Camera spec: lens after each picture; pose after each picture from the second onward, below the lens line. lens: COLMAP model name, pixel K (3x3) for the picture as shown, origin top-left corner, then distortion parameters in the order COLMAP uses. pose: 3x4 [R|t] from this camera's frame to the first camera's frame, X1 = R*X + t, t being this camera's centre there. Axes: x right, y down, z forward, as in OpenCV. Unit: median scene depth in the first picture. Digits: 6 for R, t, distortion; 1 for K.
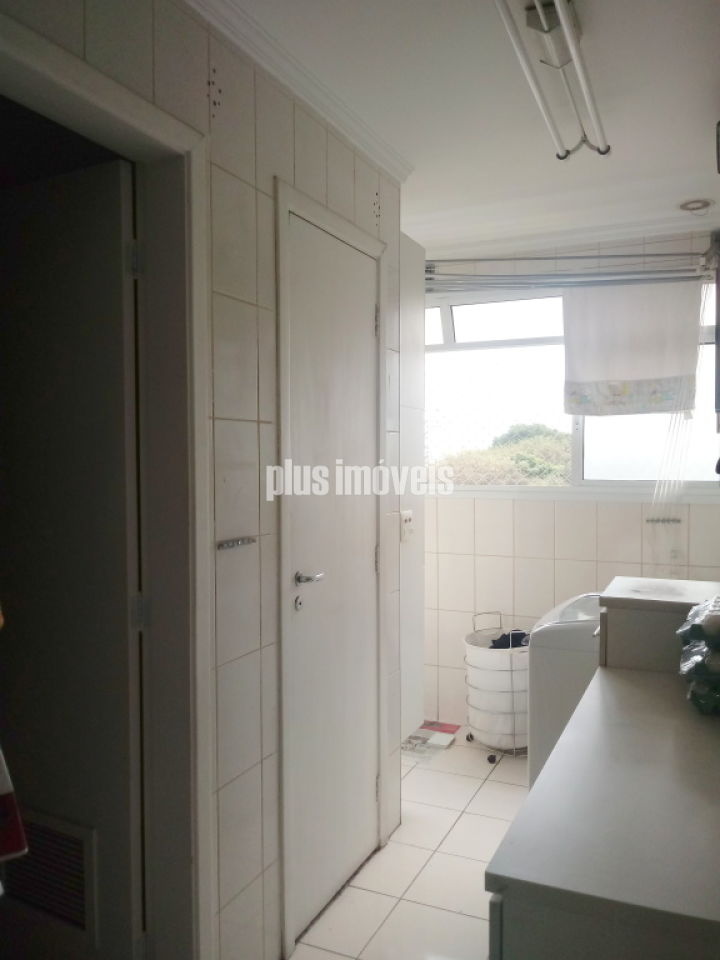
lens RADIAL K [[781.2, 0, 360.0], [0, 781.2, 480.0], [0, 0, 1]] dist [0.026446, -0.009067]
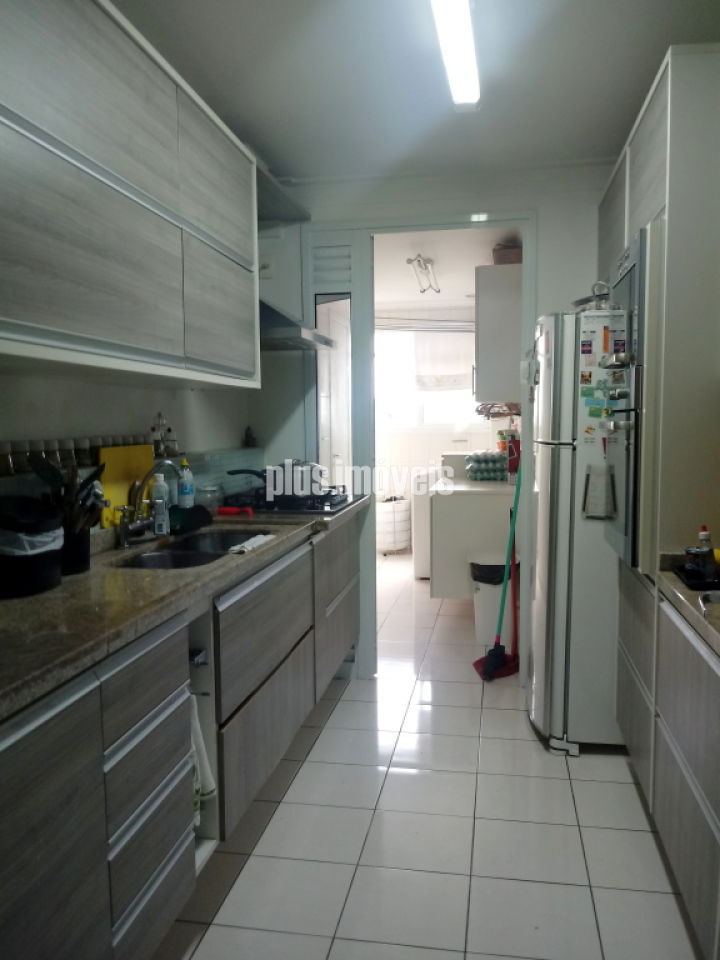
lens RADIAL K [[781.2, 0, 360.0], [0, 781.2, 480.0], [0, 0, 1]] dist [0.026446, -0.009067]
pose [[0.969915, -0.024146, 0.242241, -0.406513], [0.012481, 0.998692, 0.049575, 0.049012], [-0.243122, -0.045060, 0.968949, -1.028303]]
